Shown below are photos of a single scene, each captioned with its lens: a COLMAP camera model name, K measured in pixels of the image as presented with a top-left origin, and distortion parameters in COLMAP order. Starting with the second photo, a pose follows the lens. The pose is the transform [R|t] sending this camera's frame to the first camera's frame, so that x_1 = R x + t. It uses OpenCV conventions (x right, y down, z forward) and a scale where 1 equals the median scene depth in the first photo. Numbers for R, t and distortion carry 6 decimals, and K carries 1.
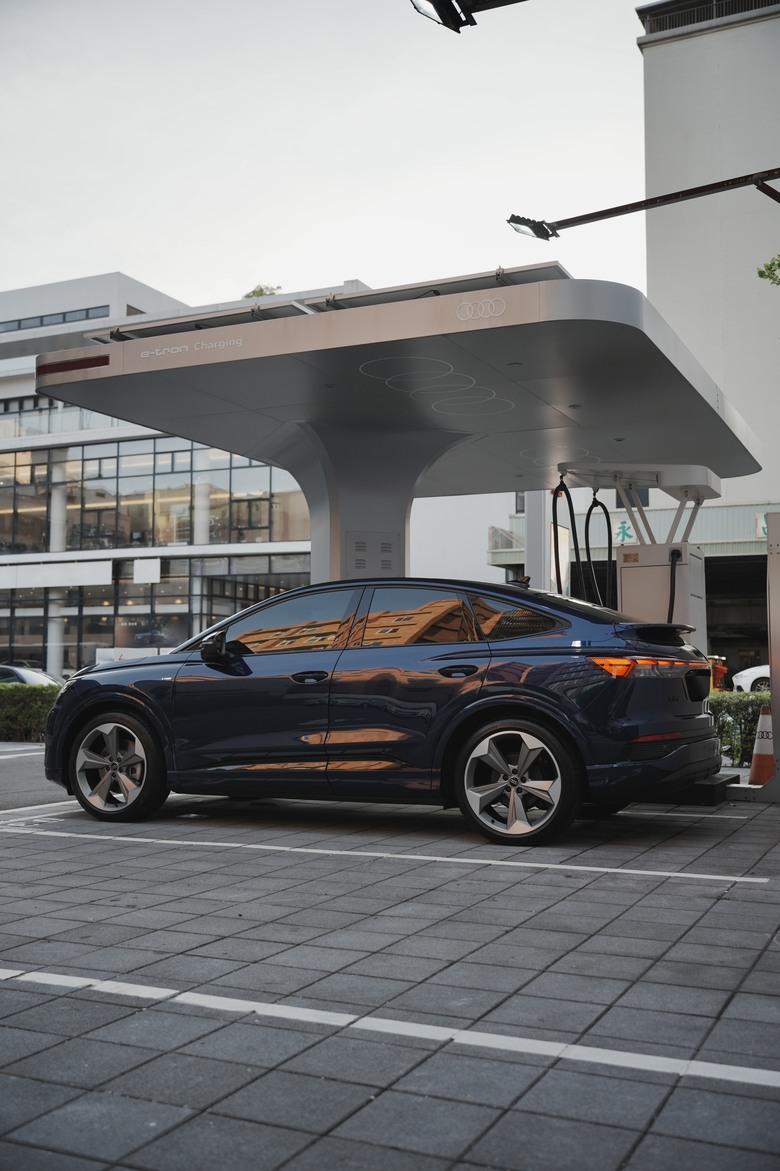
lens RADIAL K [[1183.8, 0, 389.7], [0, 1183.8, 586.9], [0, 0, 1]] dist [0.026244, 0.000000]
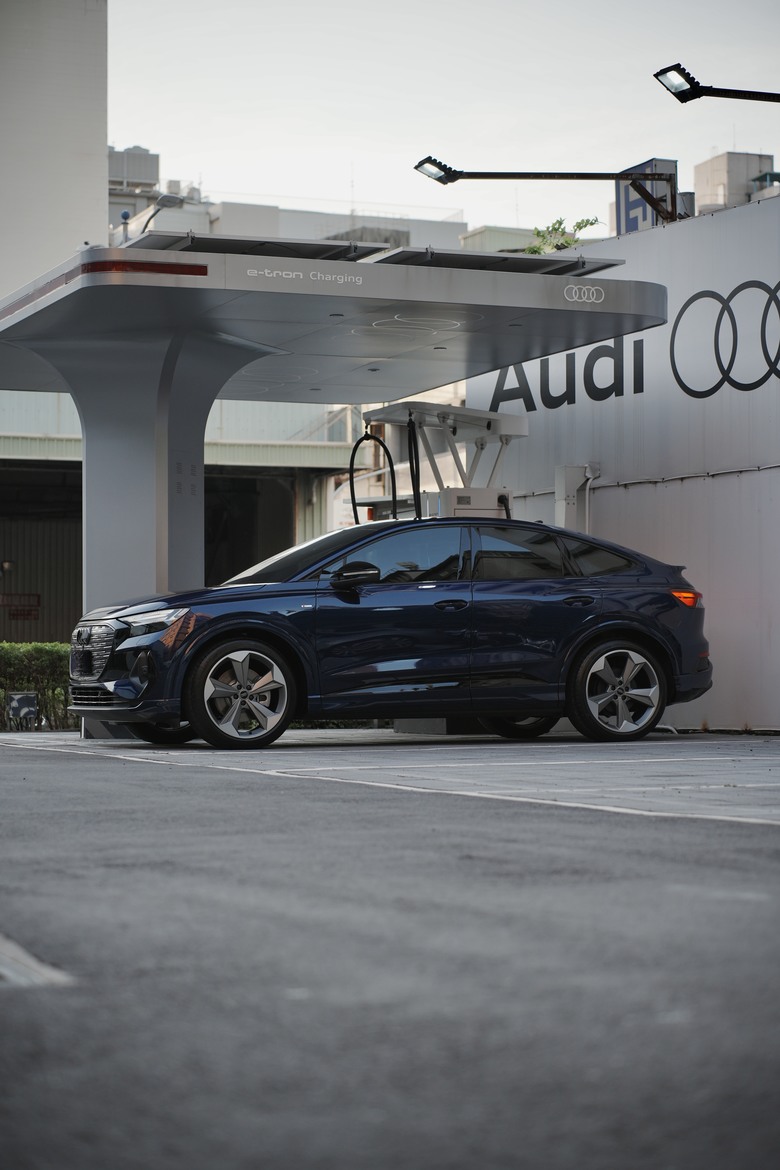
lens RADIAL K [[2499.8, 0, 389.9], [0, 2499.8, 584.9], [0, 0, 1]] dist [0.021943, 0.000000]
pose [[0.674119, 0.021796, 0.738301, -1.935147], [-0.052039, 0.998482, 0.018037, 0.018788], [-0.736787, -0.050579, 0.674230, -0.560965]]
